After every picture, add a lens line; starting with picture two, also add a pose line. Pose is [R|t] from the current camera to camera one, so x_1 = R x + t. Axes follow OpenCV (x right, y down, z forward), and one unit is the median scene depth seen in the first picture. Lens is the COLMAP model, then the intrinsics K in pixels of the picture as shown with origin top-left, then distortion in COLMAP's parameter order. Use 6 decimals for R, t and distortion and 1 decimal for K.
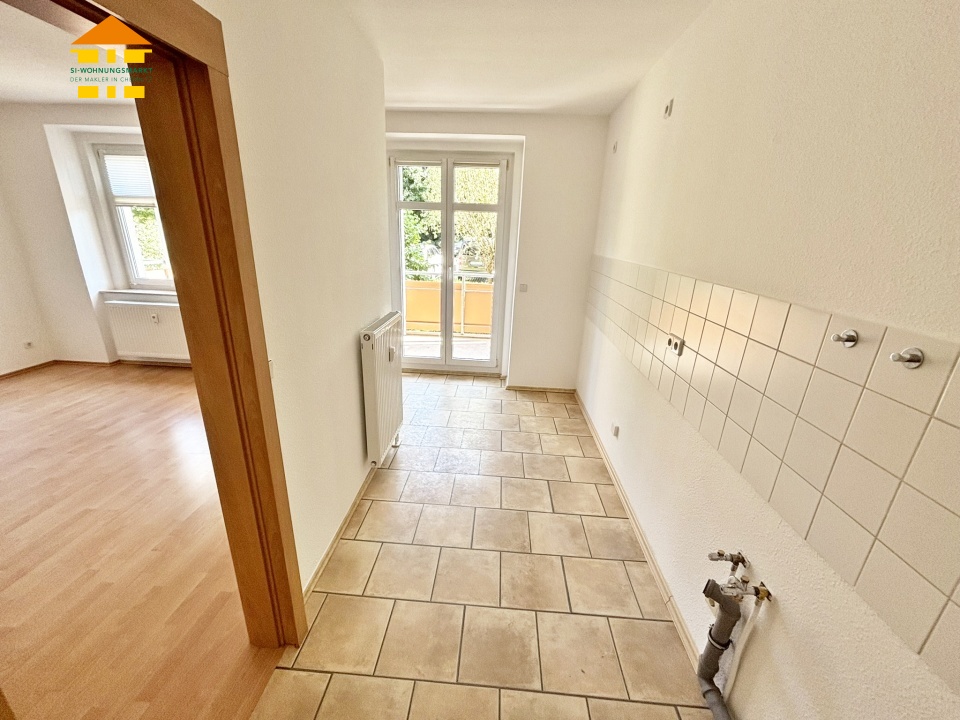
lens RADIAL K [[385.9, 0, 480.0], [0, 385.9, 360.0], [0, 0, 1]] dist [-0.000345, 0.000319]
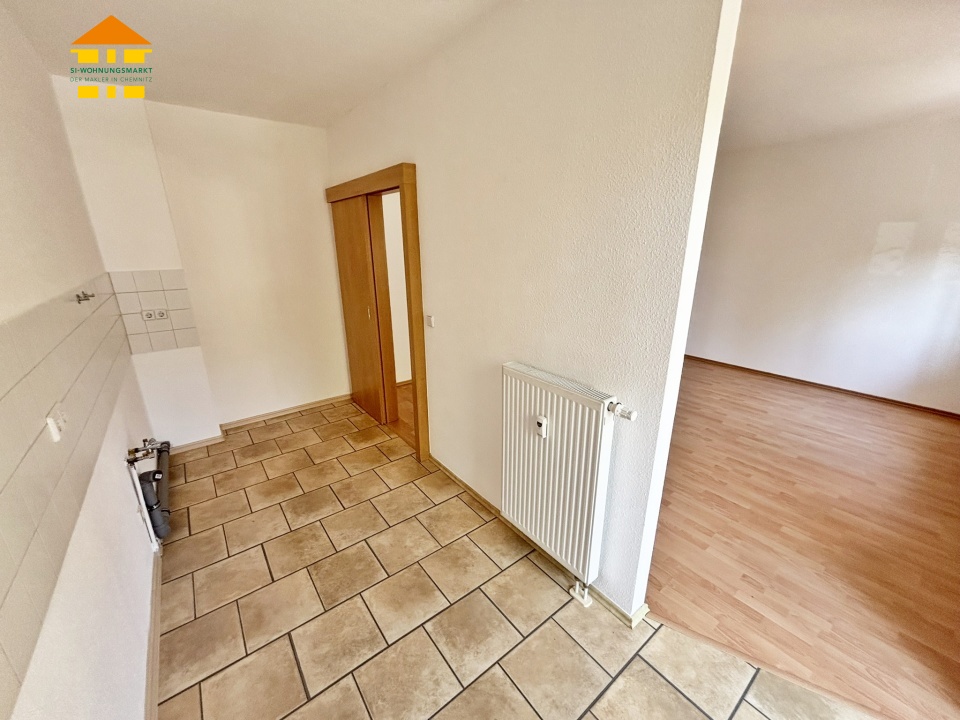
lens RADIAL K [[385.9, 0, 480.0], [0, 385.9, 360.0], [0, 0, 1]] dist [-0.000345, 0.000319]
pose [[-0.755956, 0.166538, -0.633084, 0.213153], [-0.221506, 0.844977, 0.486774, -0.339013], [0.616008, 0.508212, -0.601876, 1.019352]]
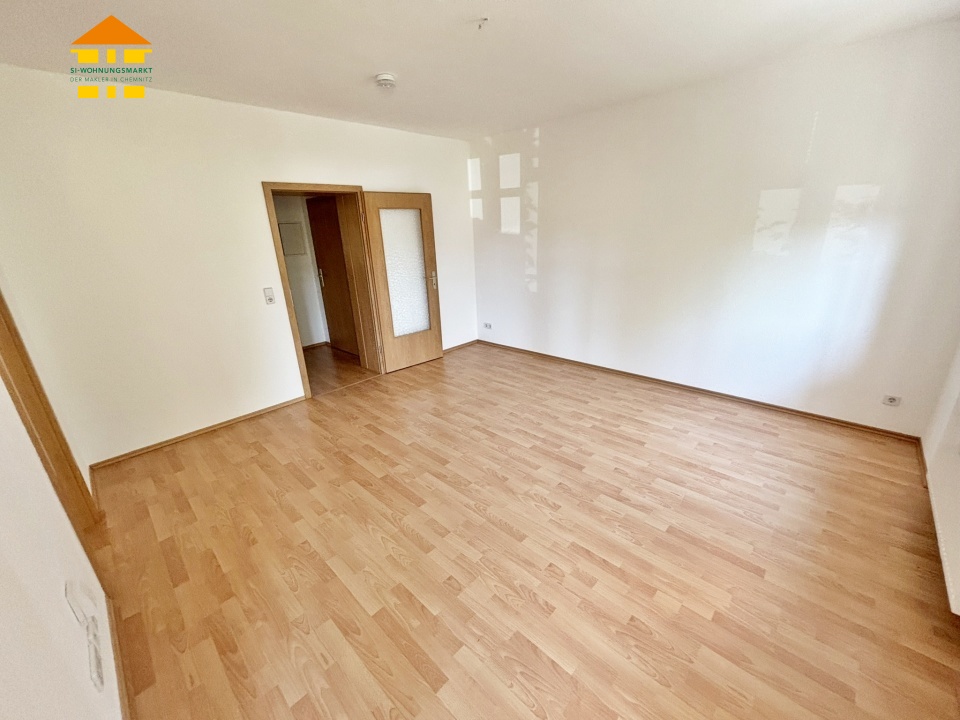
lens RADIAL K [[385.9, 0, 480.0], [0, 385.9, 360.0], [0, 0, 1]] dist [-0.000345, 0.000319]
pose [[-0.648724, 0.241258, -0.721769, -0.309090], [-0.218640, 0.849350, 0.480417, -0.342985], [0.728940, 0.469466, -0.498245, 1.010273]]
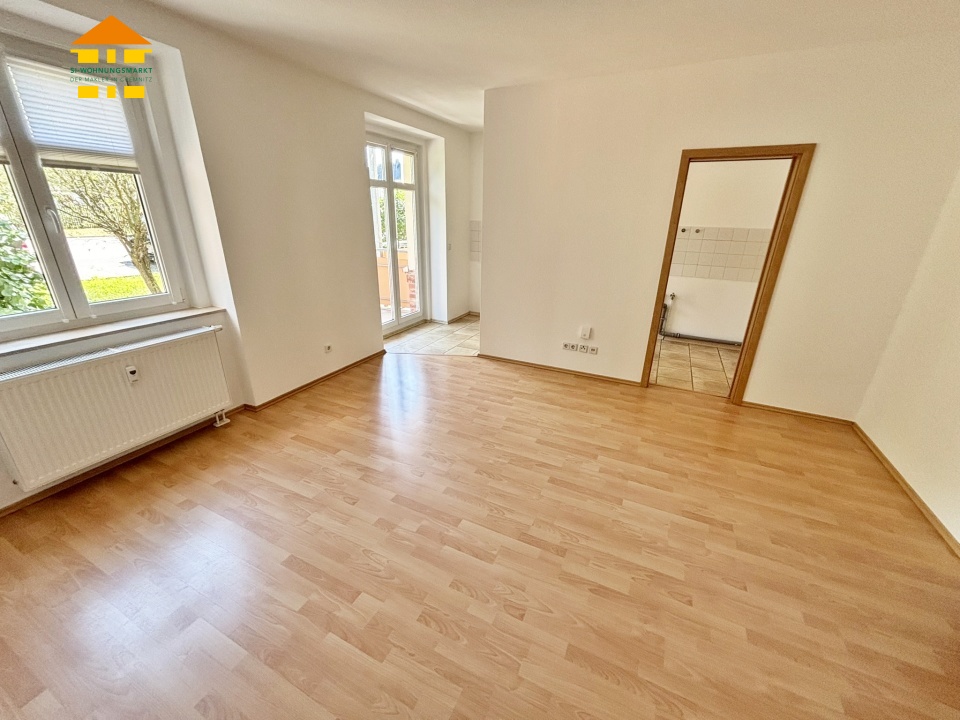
lens RADIAL K [[385.9, 0, 480.0], [0, 385.9, 360.0], [0, 0, 1]] dist [-0.000345, 0.000319]
pose [[0.381986, -0.357078, 0.852398, -1.431427], [0.285890, 0.922756, 0.258435, -0.165289], [-0.878836, 0.144974, 0.454565, 0.381723]]
